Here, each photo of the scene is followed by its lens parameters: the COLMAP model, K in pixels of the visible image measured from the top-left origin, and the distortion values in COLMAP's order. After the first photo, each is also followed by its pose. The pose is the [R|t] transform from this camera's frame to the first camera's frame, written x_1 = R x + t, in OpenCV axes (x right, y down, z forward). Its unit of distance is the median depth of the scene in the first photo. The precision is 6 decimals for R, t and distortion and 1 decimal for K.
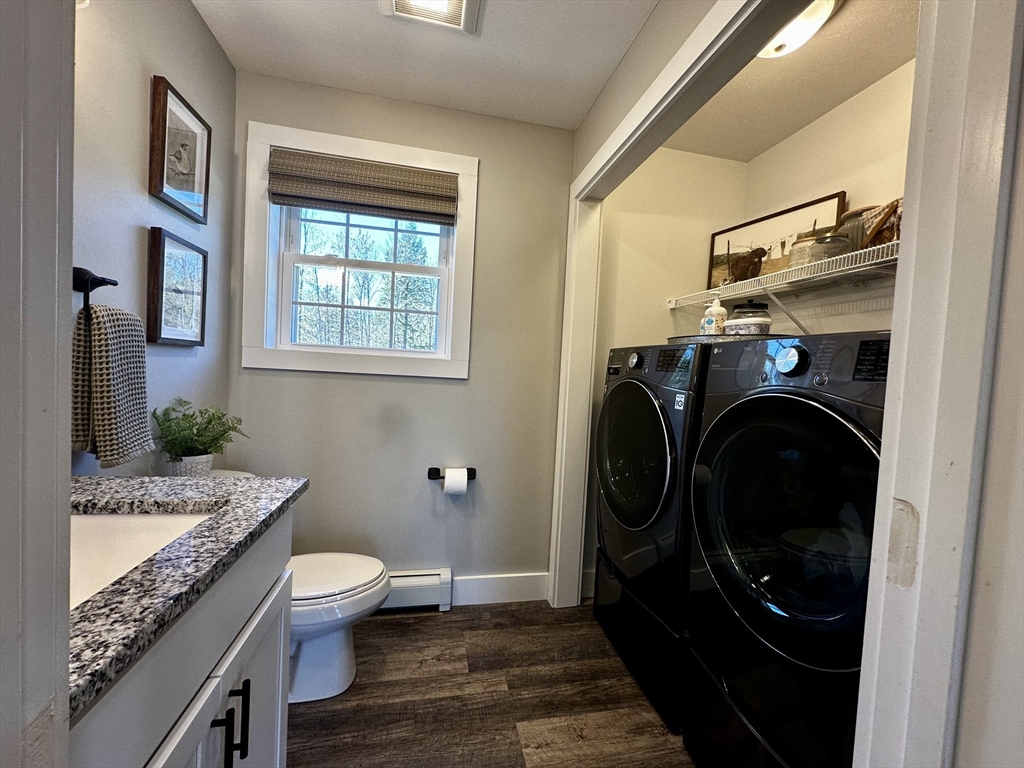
lens RADIAL K [[407.4, 0, 513.5], [0, 407.4, 385.0], [0, 0, 1]] dist [-0.001192, -0.000134]
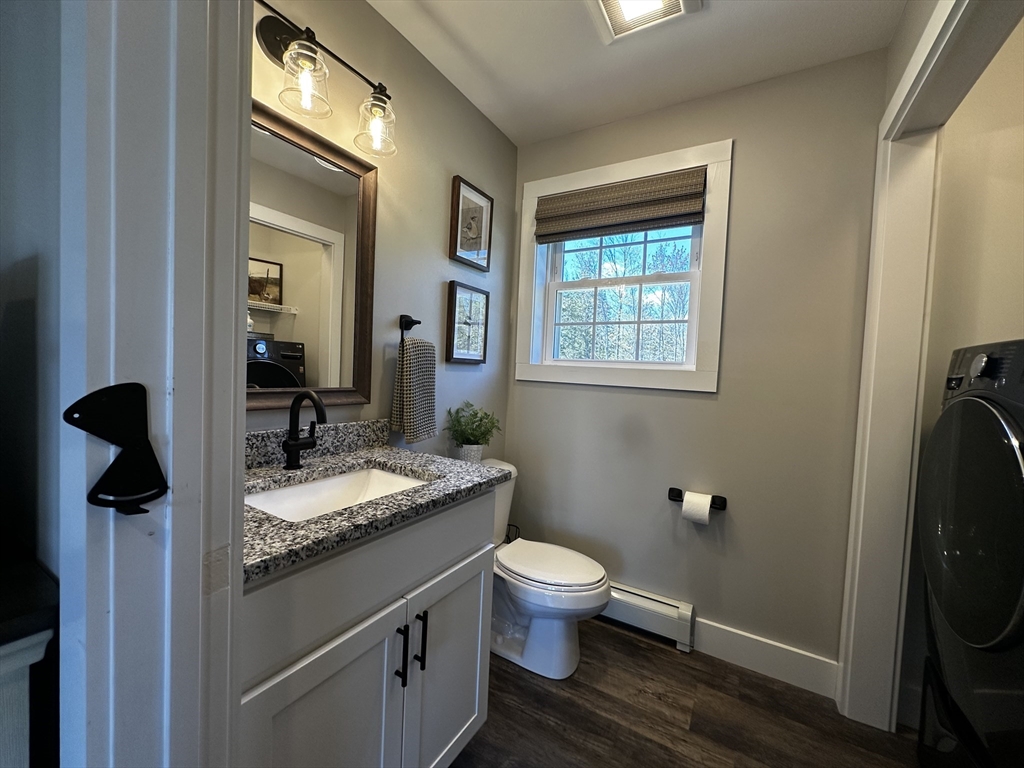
lens RADIAL K [[410.4, 0, 515.2], [0, 410.4, 384.4], [0, 0, 1]] dist [0.001617, 0.000170]
pose [[0.741616, 0.005674, -0.670801, 0.204016], [-0.031002, 0.999186, -0.025824, 0.005041], [0.670108, 0.039947, 0.741188, 0.076547]]
